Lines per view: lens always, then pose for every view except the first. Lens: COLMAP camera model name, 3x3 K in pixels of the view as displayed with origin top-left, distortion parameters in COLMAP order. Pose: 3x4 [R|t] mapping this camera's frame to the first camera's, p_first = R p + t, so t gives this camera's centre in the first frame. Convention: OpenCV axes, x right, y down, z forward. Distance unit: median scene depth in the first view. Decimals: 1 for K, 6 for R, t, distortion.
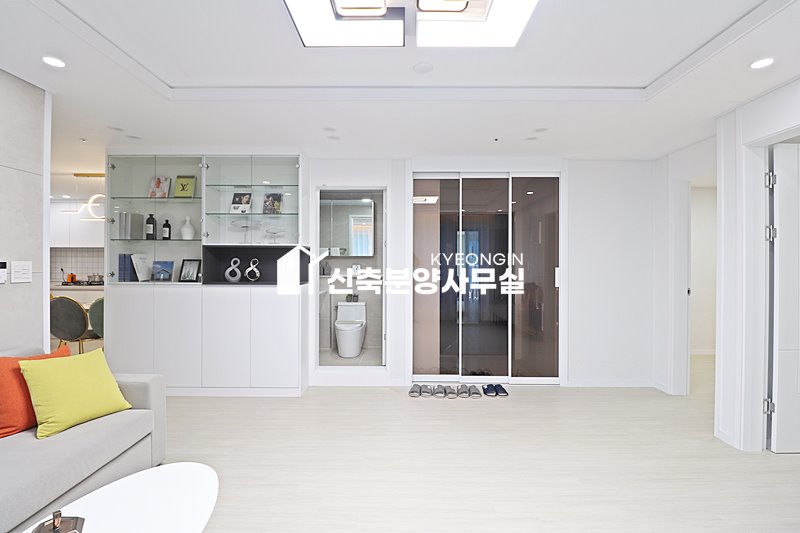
lens RADIAL K [[371.7, 0, 404.3], [0, 371.7, 261.7], [0, 0, 1]] dist [0.001829, -0.018687]
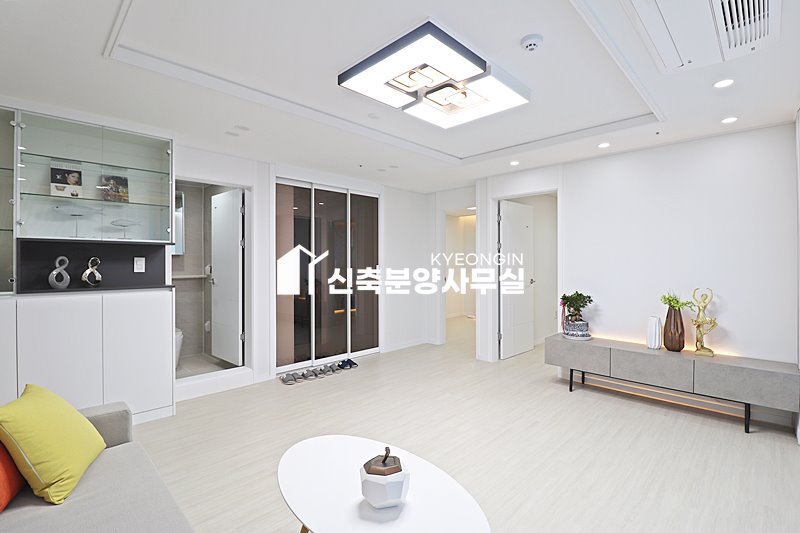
lens RADIAL K [[371.7, 0, 404.3], [0, 371.7, 261.7], [0, 0, 1]] dist [0.001829, -0.018687]
pose [[0.694105, -0.002997, 0.719868, -0.504749], [0.000486, 0.999993, 0.003695, -0.002105], [-0.719874, -0.002215, 0.694102, 0.000715]]
